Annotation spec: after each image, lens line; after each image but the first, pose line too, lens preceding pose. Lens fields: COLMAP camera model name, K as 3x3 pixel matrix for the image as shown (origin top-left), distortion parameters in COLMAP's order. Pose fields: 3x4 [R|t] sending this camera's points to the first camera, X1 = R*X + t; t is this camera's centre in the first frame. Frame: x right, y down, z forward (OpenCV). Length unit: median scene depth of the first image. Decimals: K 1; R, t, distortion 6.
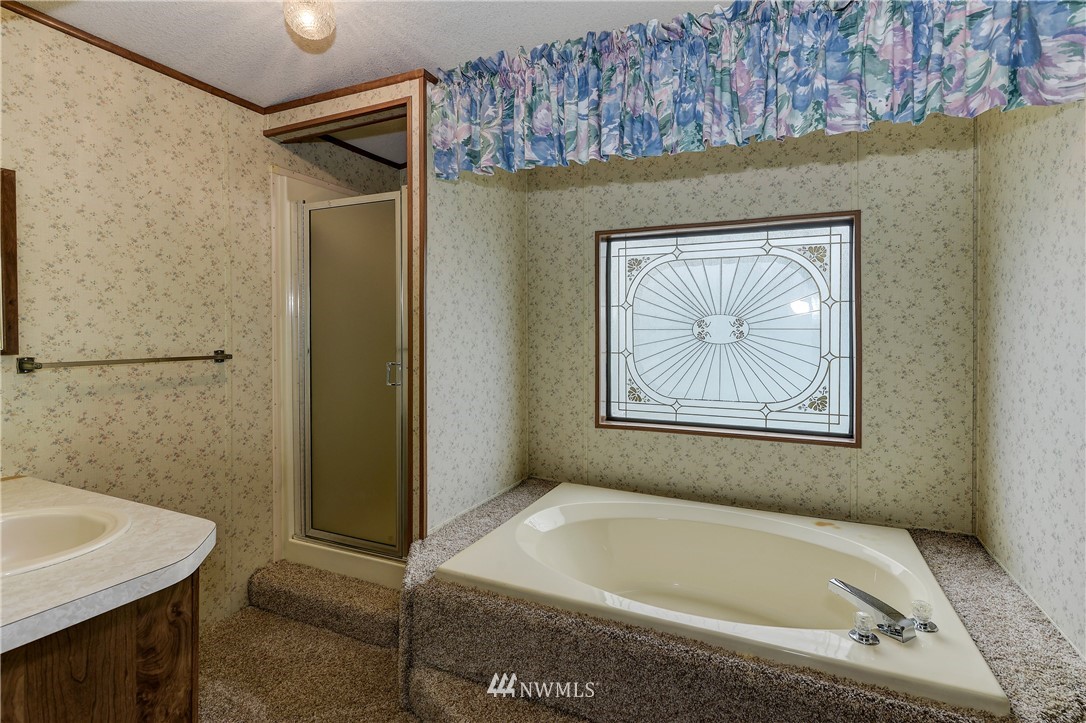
lens RADIAL K [[514.2, 0, 554.9], [0, 514.2, 339.4], [0, 0, 1]] dist [-0.000810, -0.000193]
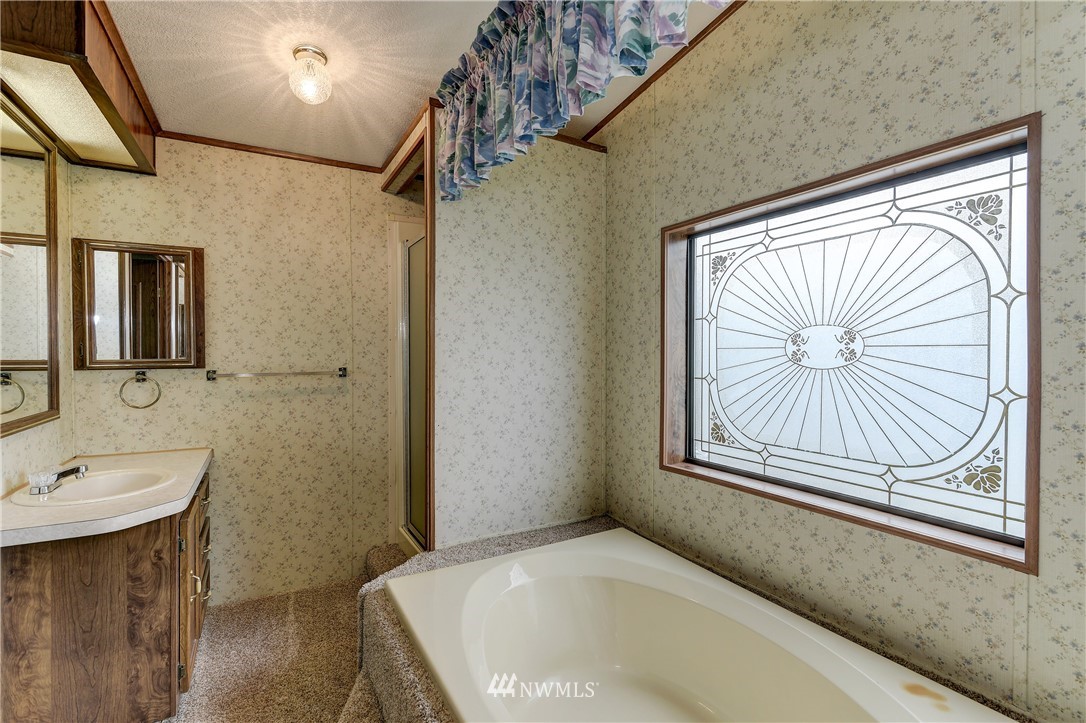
lens RADIAL K [[506.0, 0, 544.6], [0, 506.0, 362.8], [0, 0, 1]] dist [-0.000905, -0.000223]
pose [[0.800875, 0.008715, -0.598768, 0.463970], [-0.005279, 0.999958, 0.007494, -0.002387], [0.598808, -0.002841, 0.800887, 0.277103]]
